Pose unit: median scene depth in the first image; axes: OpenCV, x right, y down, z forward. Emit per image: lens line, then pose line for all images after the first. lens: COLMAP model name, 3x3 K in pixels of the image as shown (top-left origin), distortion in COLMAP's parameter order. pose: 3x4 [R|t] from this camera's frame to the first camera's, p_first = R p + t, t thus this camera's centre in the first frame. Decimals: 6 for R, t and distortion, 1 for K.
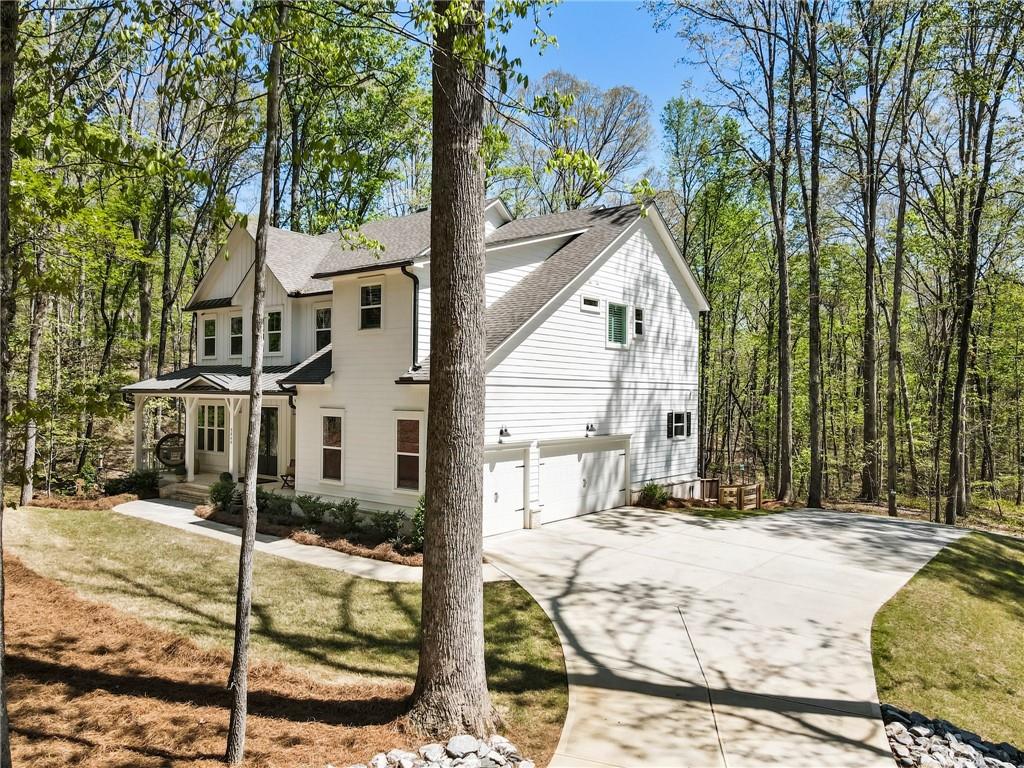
lens RADIAL K [[738.9, 0, 533.5], [0, 738.9, 385.7], [0, 0, 1]] dist [0.030968, 0.001166]
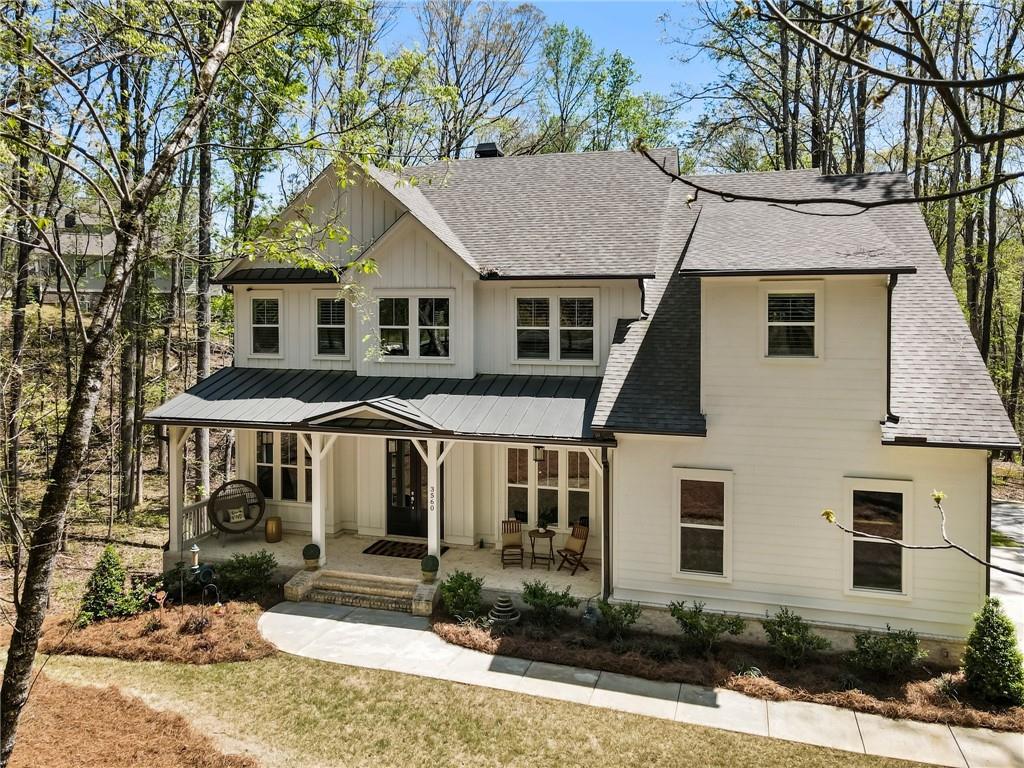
lens RADIAL K [[738.9, 0, 533.5], [0, 738.9, 385.7], [0, 0, 1]] dist [0.030968, 0.001166]
pose [[0.930908, -0.033614, 0.363703, -0.627569], [-0.001613, 0.995368, 0.096120, -0.104827], [-0.365250, -0.090065, 0.926543, 0.414918]]
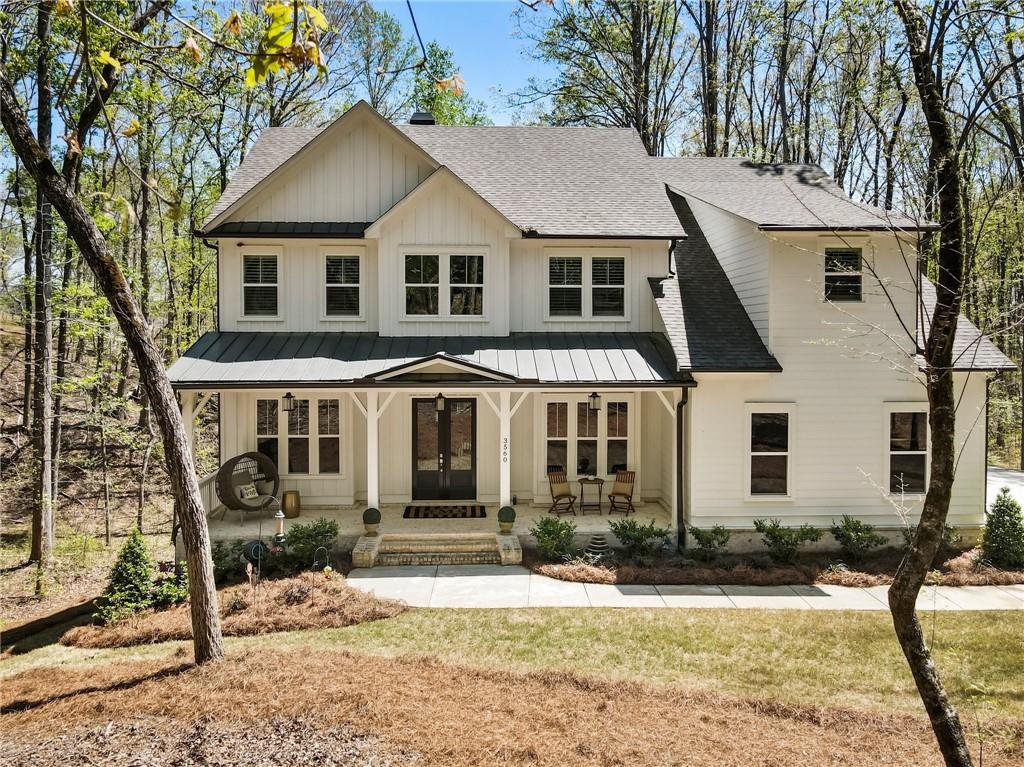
lens RADIAL K [[752.5, 0, 511.7], [0, 752.5, 388.1], [0, 0, 1]] dist [0.026806, 0.004007]
pose [[0.763118, -0.056117, 0.643818, -0.933453], [-0.001509, 0.996065, 0.088609, -0.050687], [-0.646257, -0.068590, 0.760031, 0.552111]]
